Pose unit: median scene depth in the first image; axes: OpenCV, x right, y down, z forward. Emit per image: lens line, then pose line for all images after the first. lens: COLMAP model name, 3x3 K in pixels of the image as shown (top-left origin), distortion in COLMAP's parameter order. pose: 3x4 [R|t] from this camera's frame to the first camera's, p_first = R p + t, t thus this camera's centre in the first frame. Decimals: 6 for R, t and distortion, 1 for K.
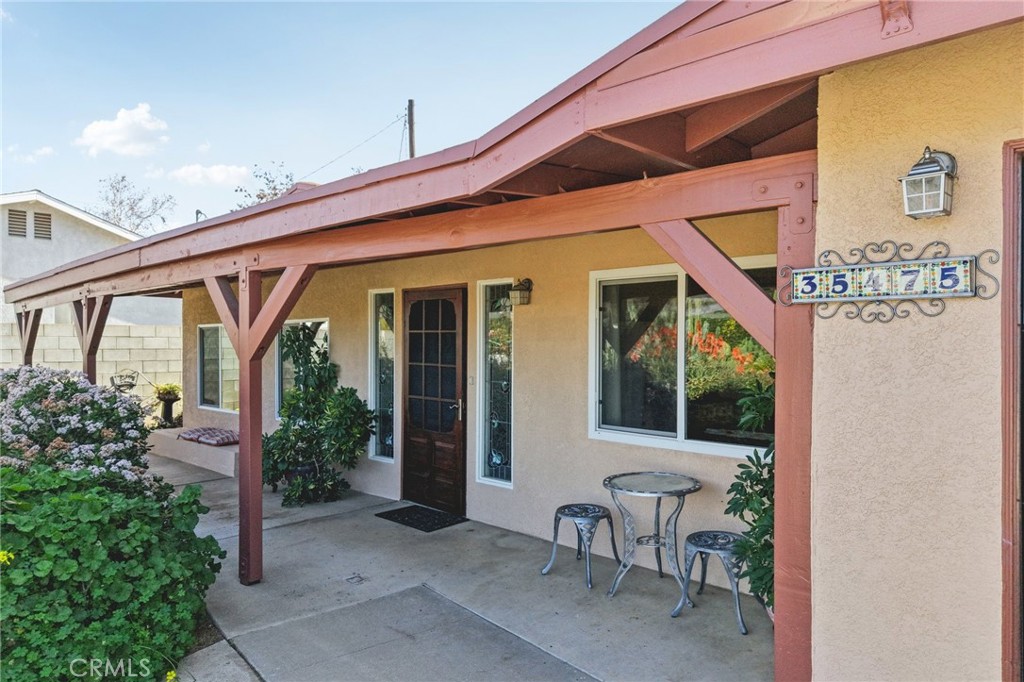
lens RADIAL K [[668.7, 0, 516.5], [0, 668.7, 353.9], [0, 0, 1]] dist [0.000167, -0.001866]
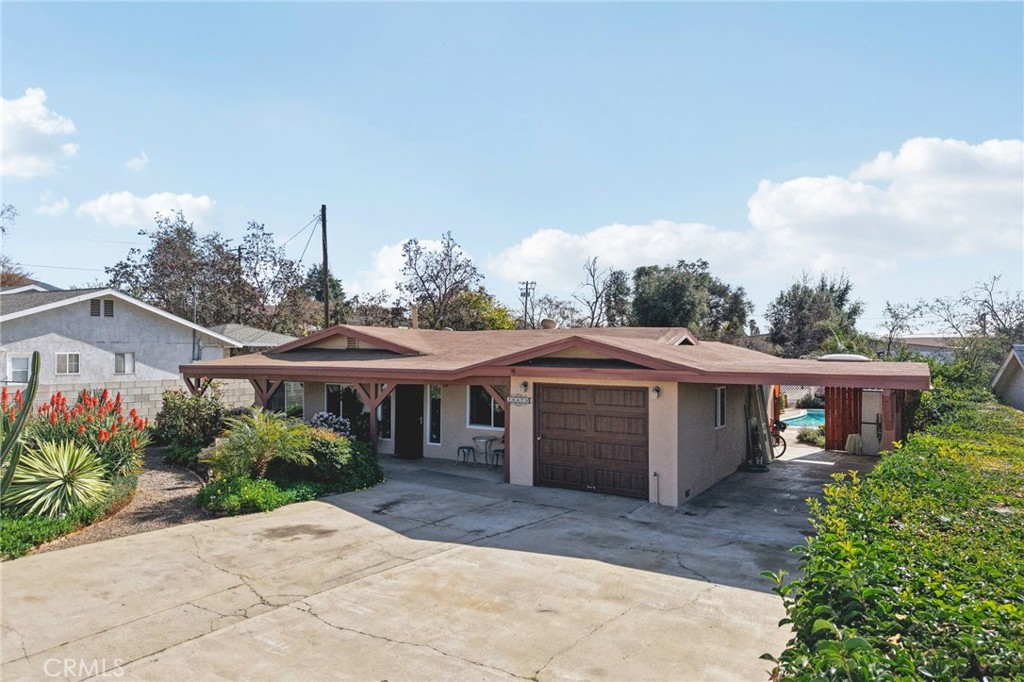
lens RADIAL K [[668.7, 0, 516.5], [0, 668.7, 353.9], [0, 0, 1]] dist [0.000167, -0.001866]
pose [[0.971006, 0.001479, 0.239051, -0.473948], [-0.000219, 0.999986, -0.005298, -0.240558], [-0.239056, 0.005092, 0.970993, -2.443990]]
